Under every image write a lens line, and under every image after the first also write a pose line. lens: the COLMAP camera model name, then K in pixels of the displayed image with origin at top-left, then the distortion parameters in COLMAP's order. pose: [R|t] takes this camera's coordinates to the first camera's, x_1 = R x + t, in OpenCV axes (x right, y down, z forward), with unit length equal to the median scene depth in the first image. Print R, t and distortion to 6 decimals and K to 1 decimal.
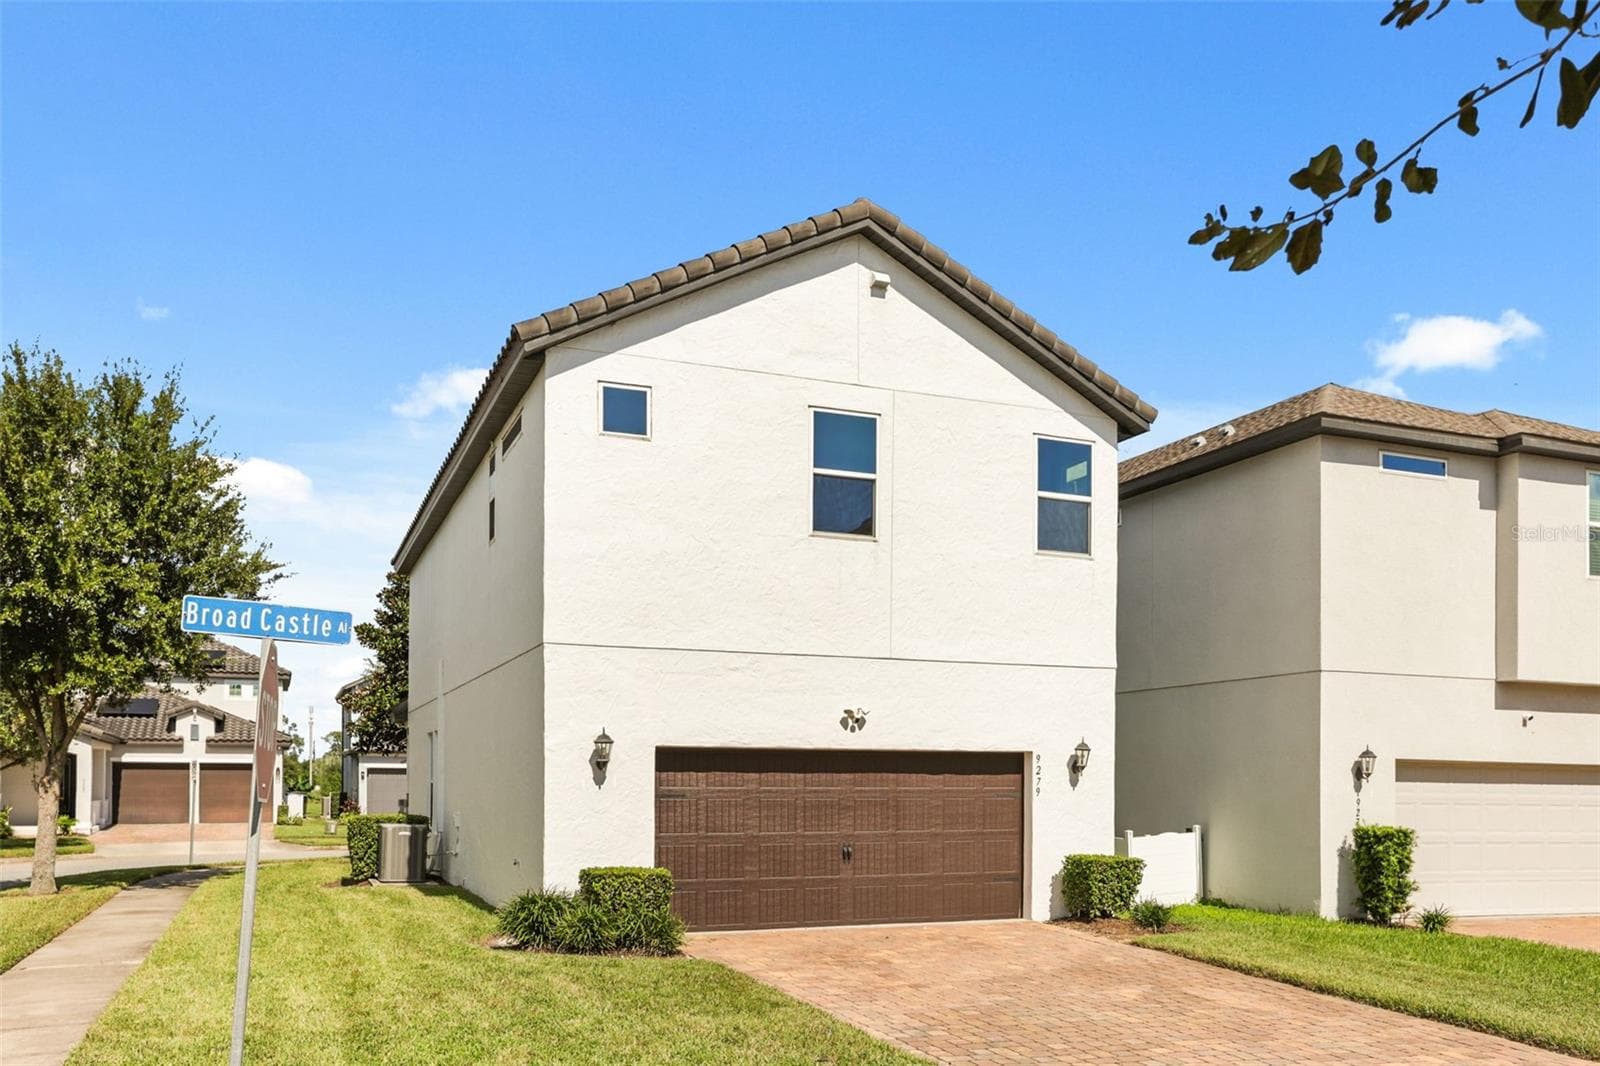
lens RADIAL K [[1298.7, 0, 799.0], [0, 1298.7, 776.6], [0, 0, 1]] dist [0.000703, -0.009948]
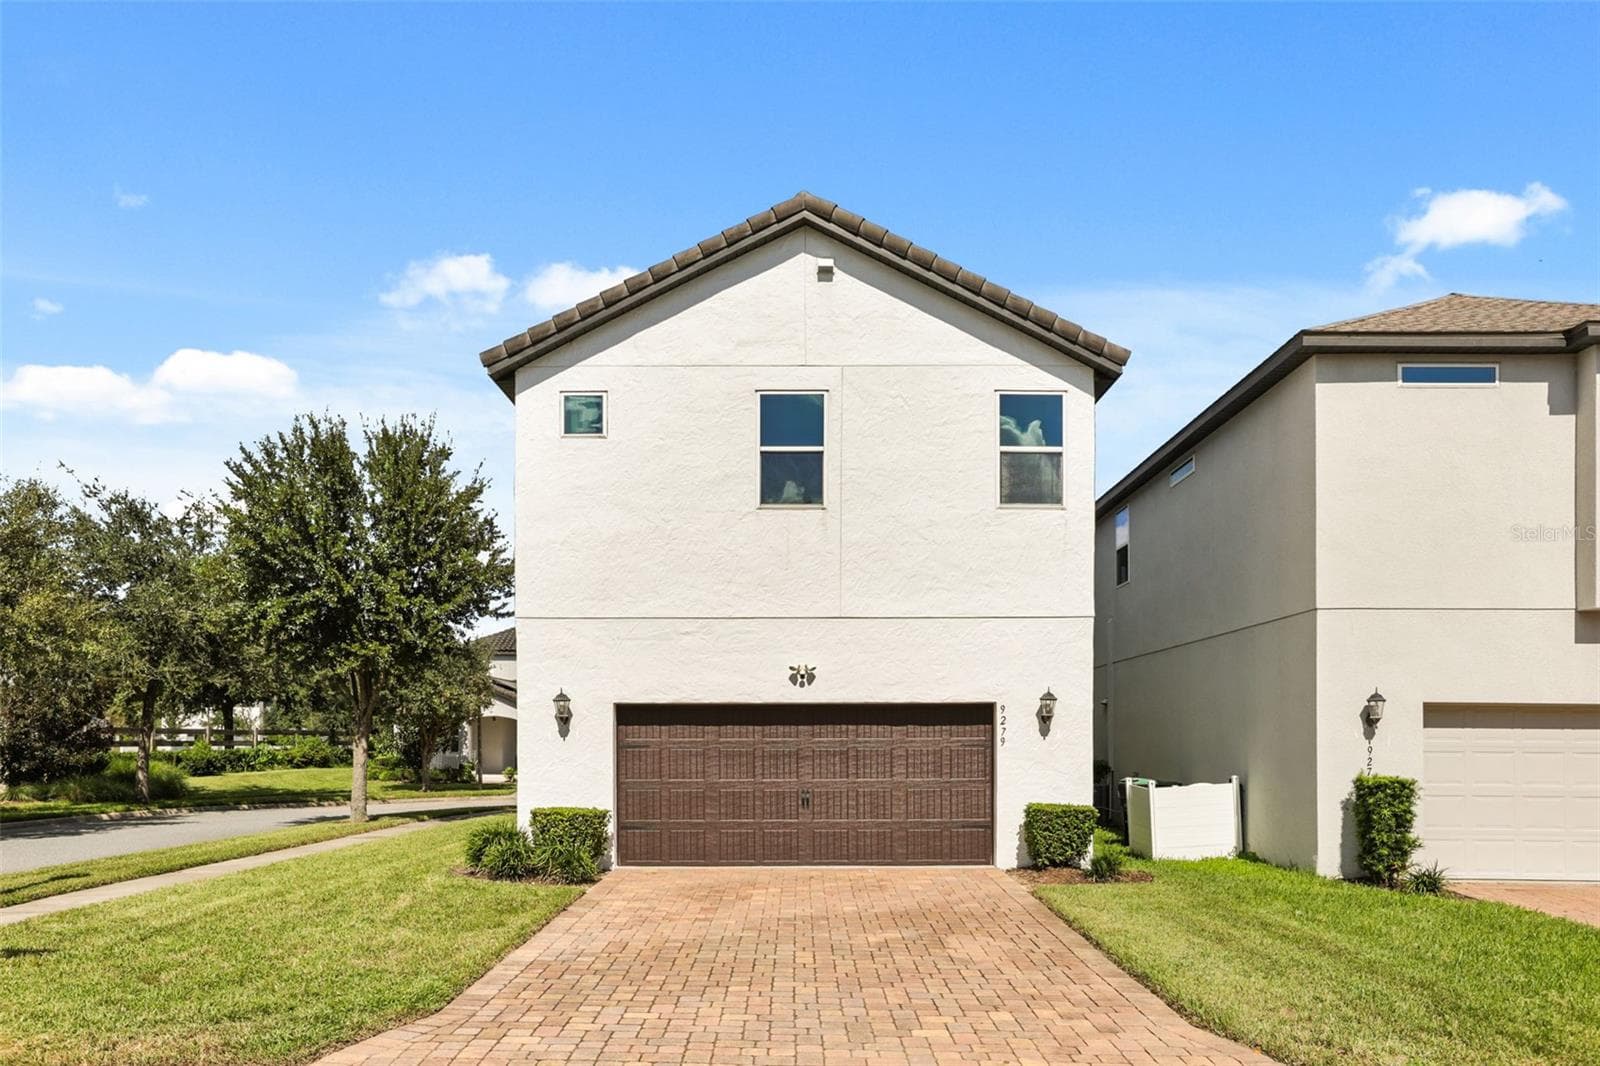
lens RADIAL K [[1179.7, 0, 802.2], [0, 1179.7, 740.3], [0, 0, 1]] dist [-0.003803, 0.003875]
pose [[0.928798, -0.007339, -0.370513, 0.384535], [0.008968, 0.999956, 0.002674, 0.007027], [0.370477, -0.005806, 0.928823, 0.082320]]
